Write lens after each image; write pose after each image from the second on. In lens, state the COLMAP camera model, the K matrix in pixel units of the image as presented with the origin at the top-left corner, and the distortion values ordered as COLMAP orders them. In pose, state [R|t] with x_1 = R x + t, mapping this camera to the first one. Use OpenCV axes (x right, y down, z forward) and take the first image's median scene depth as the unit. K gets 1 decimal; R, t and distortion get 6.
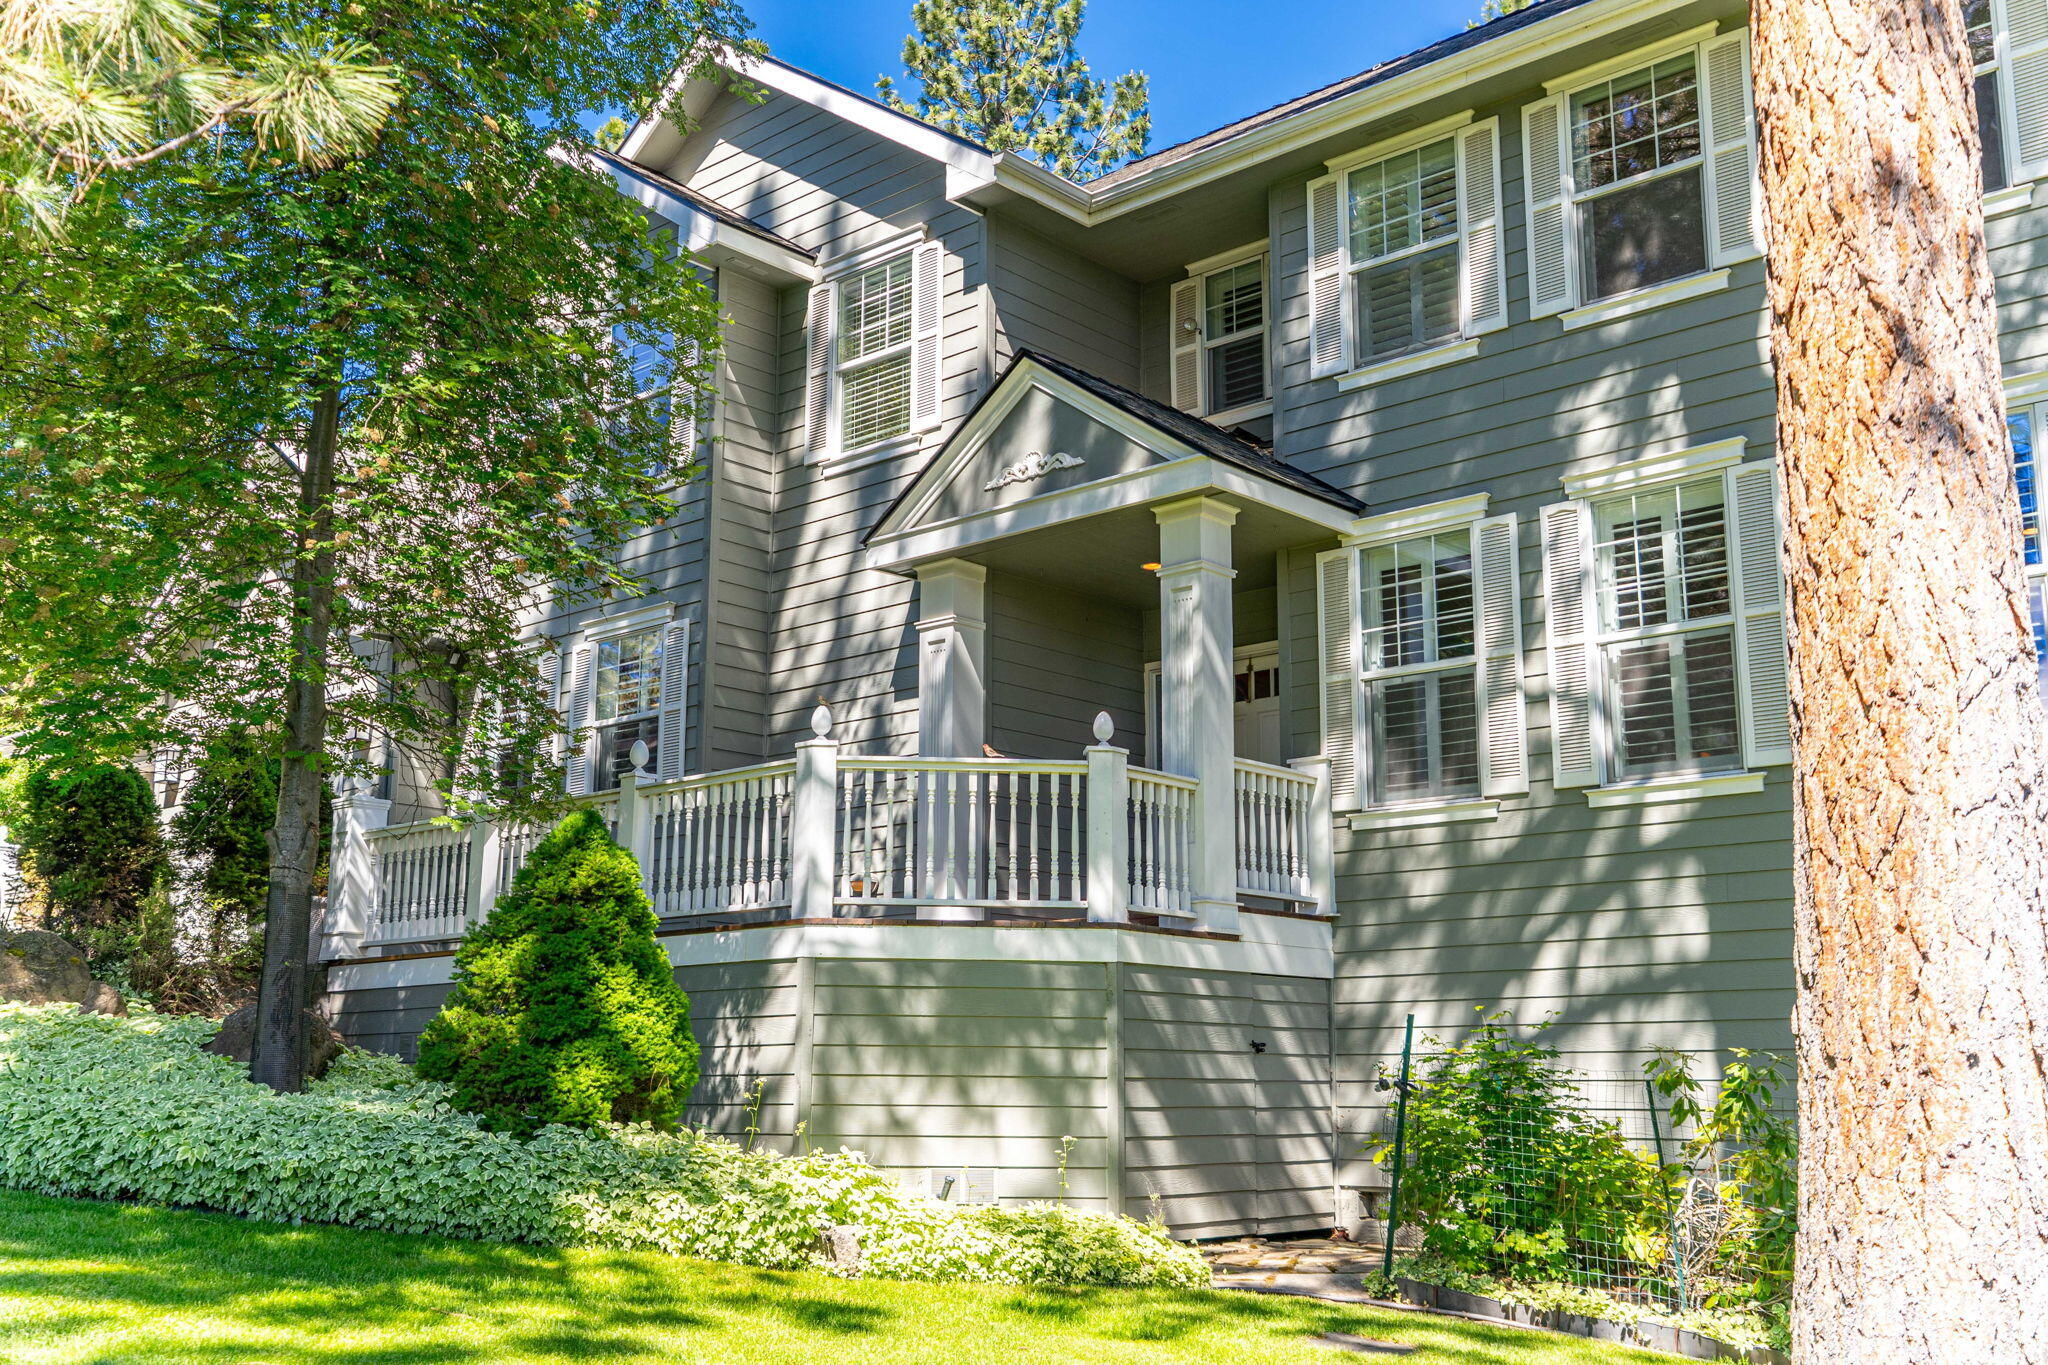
lens RADIAL K [[1974.1, 0, 1029.0], [0, 1974.1, 691.8], [0, 0, 1]] dist [0.015348, 0.000000]
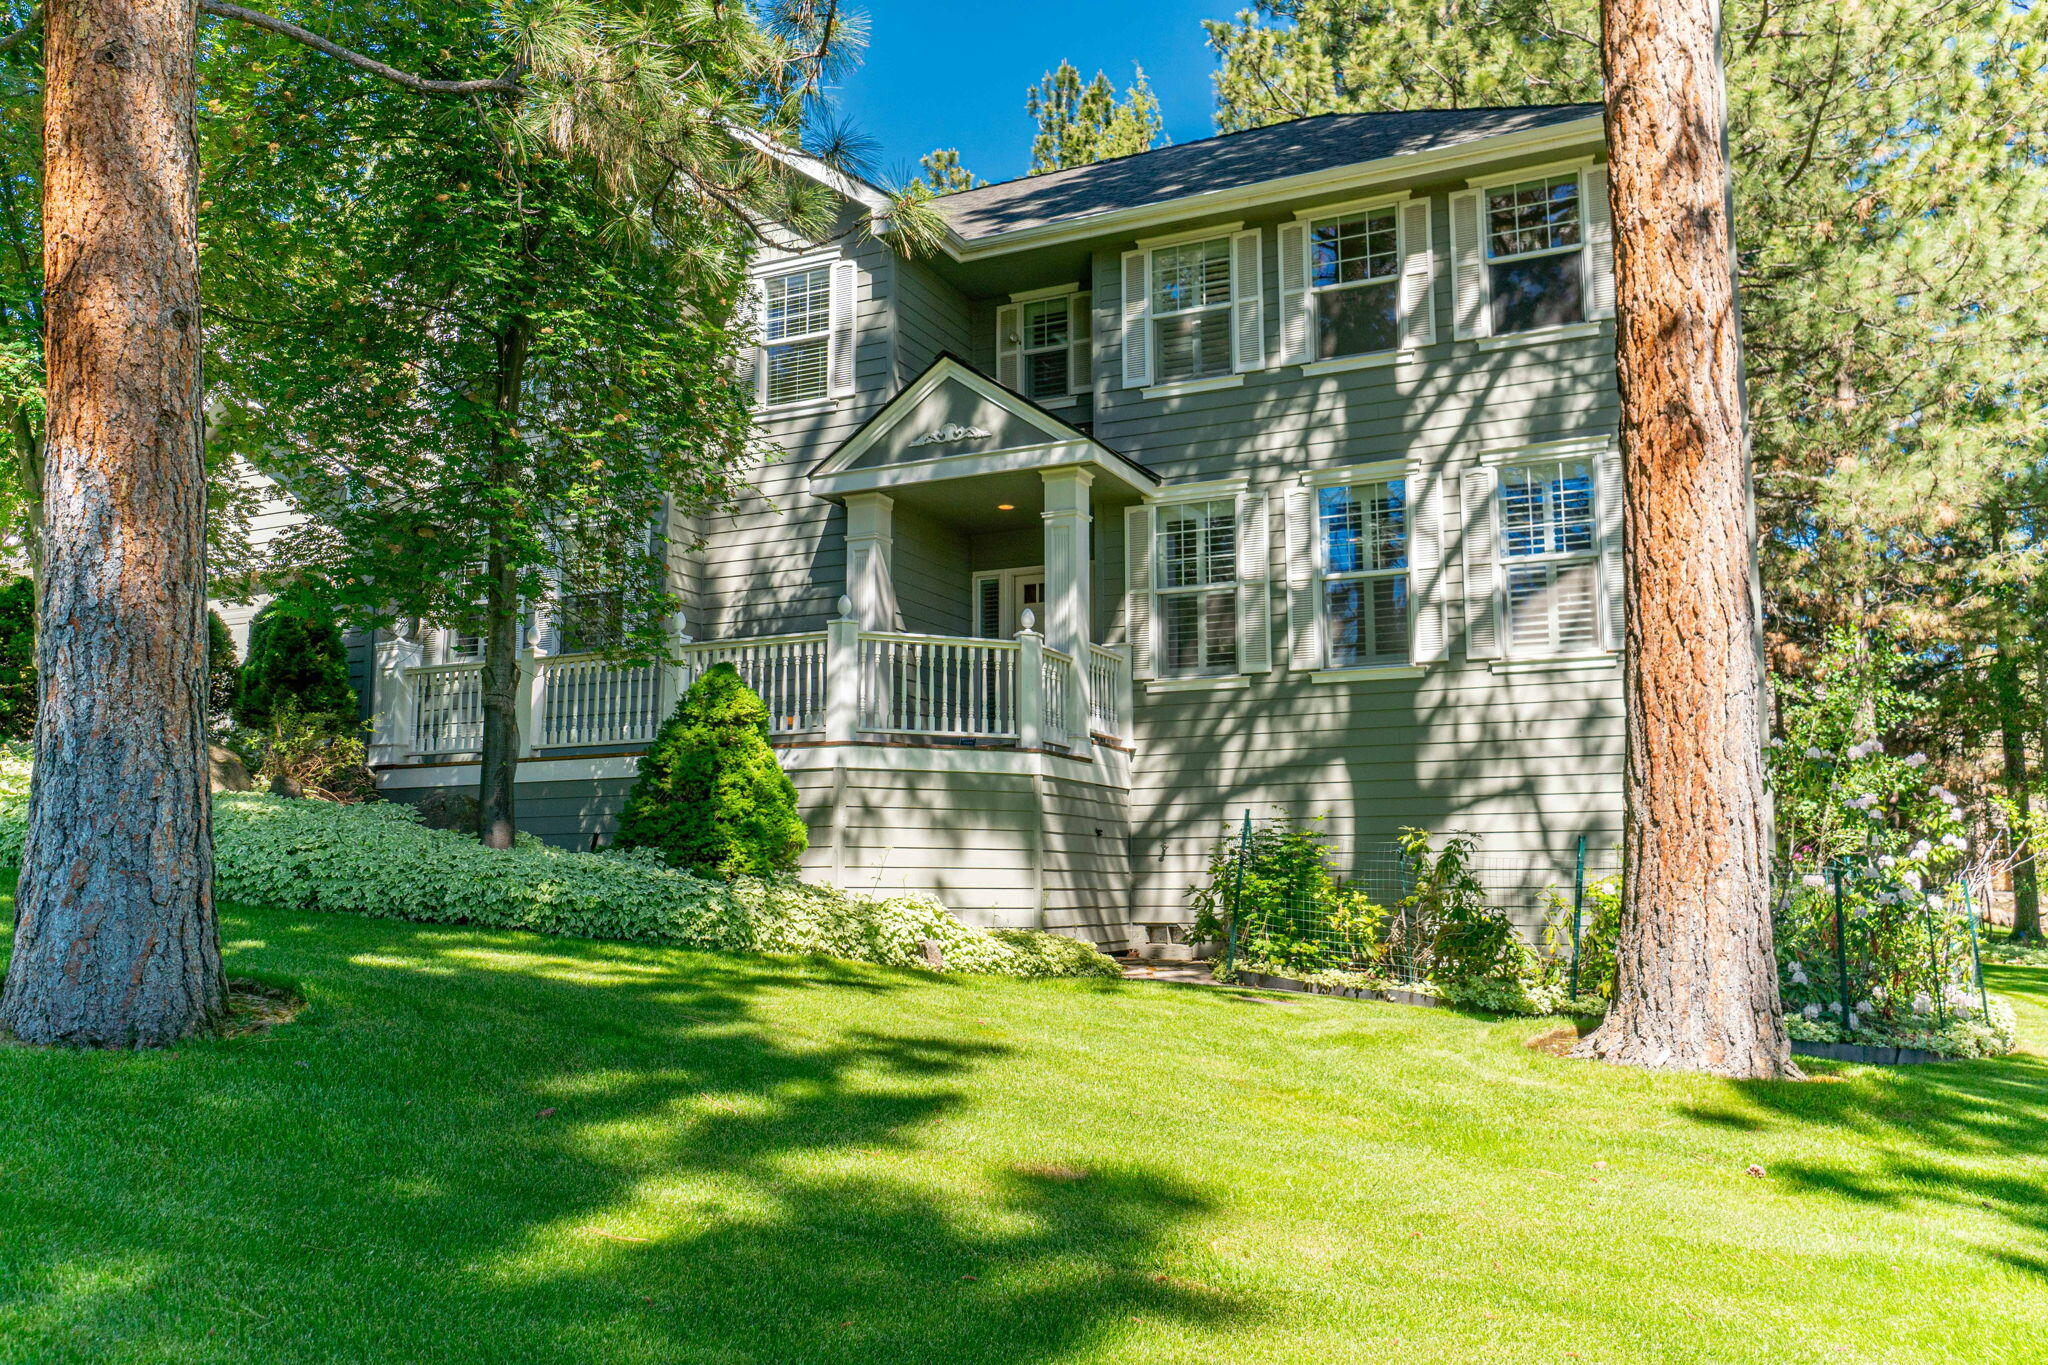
lens RADIAL K [[1536.8, 0, 1019.4], [0, 1536.8, 668.3], [0, 0, 1]] dist [-0.011596, -0.001311]
pose [[0.958093, 0.036102, 0.284173, -0.285898], [-0.052574, 0.997337, 0.050550, -0.002686], [-0.281591, -0.063372, 0.957439, -0.111078]]
